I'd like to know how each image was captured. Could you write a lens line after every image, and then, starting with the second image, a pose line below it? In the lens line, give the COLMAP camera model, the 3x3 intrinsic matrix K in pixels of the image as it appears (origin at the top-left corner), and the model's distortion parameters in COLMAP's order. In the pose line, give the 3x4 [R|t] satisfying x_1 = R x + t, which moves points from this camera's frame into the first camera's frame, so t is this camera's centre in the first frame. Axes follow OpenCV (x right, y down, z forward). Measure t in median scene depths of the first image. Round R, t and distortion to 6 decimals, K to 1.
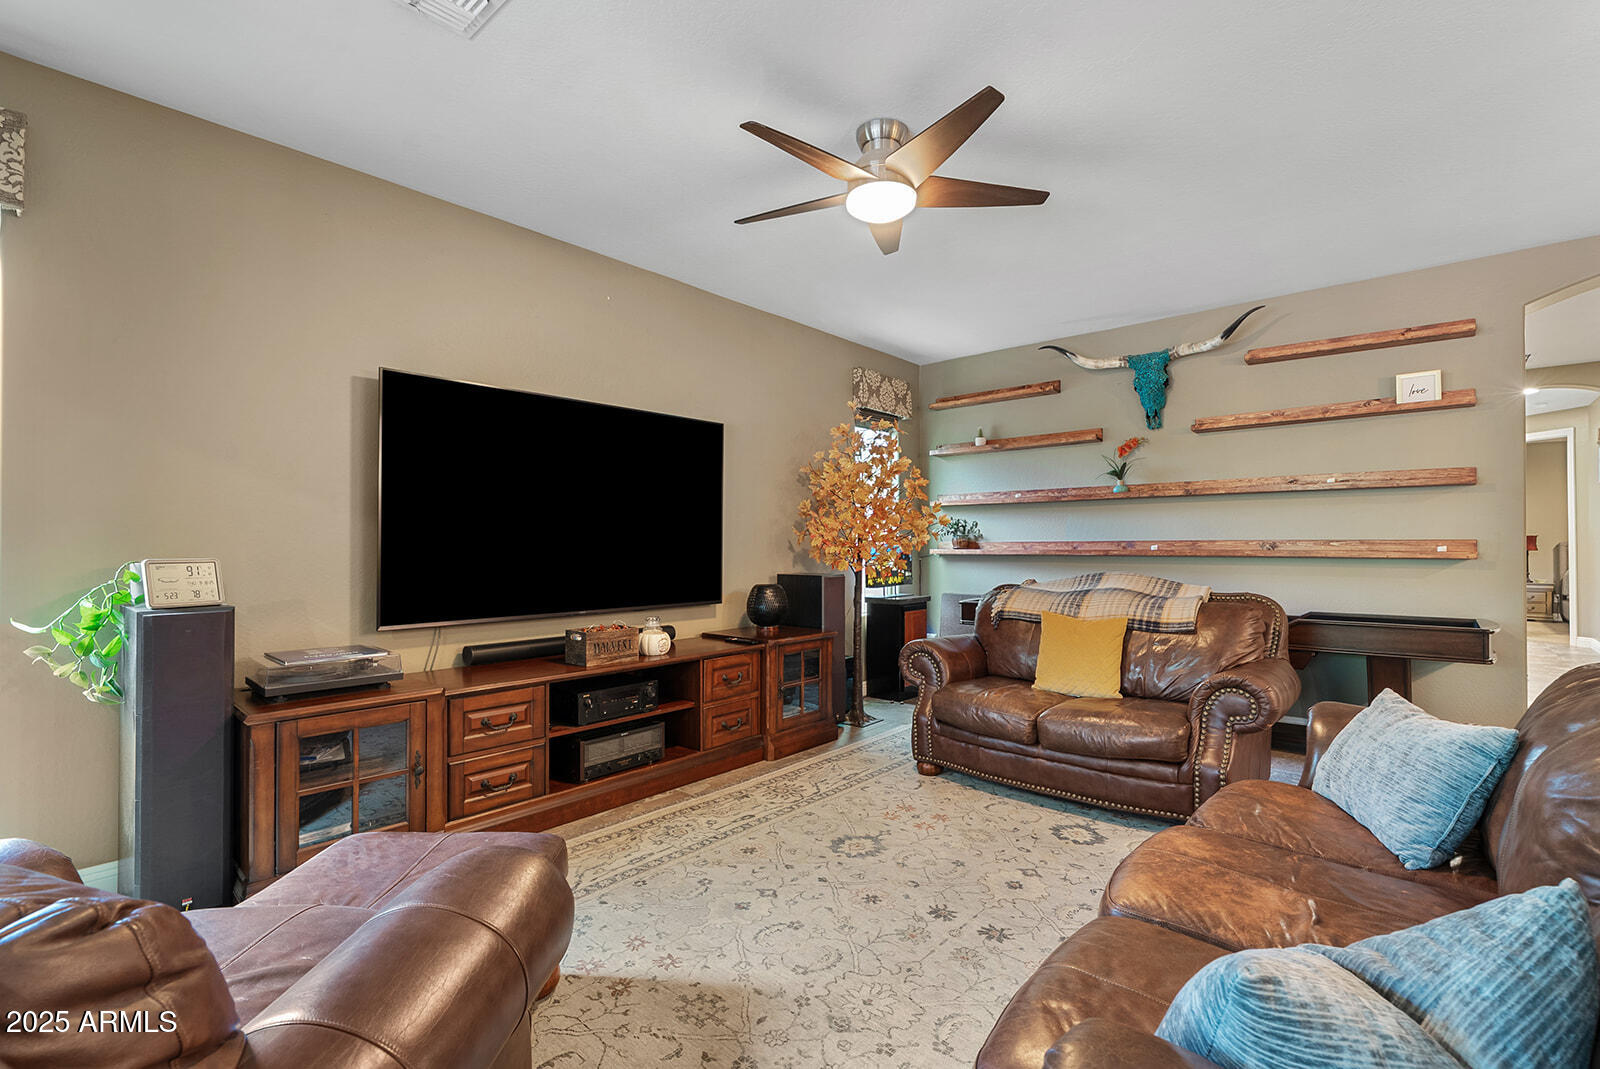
lens RADIAL K [[726.1, 0, 800.0], [0, 726.1, 534.5], [0, 0, 1]] dist [-0.001371, 0.000269]
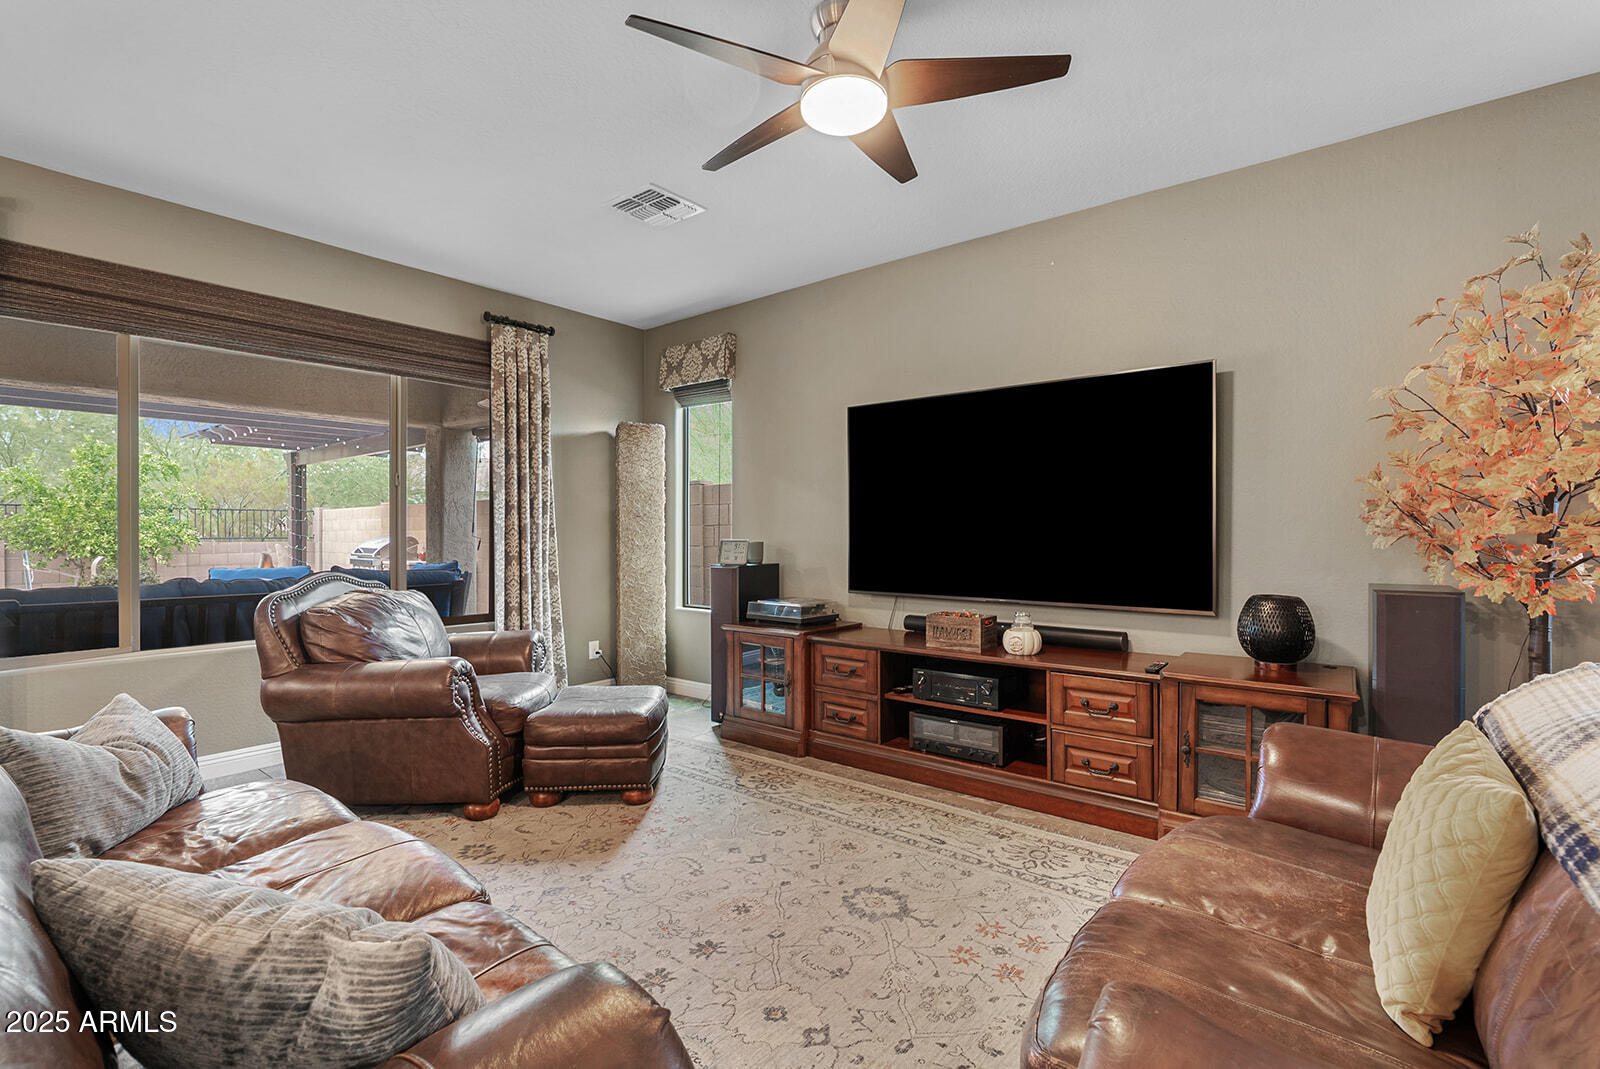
lens RADIAL K [[724.6, 0, 798.8], [0, 724.6, 541.0], [0, 0, 1]] dist [0.002534, 0.000321]
pose [[0.044956, 0.012057, -0.998916, 0.809604], [0.018729, 0.999741, 0.012910, 0.008727], [0.998813, -0.019289, 0.044719, 0.808198]]
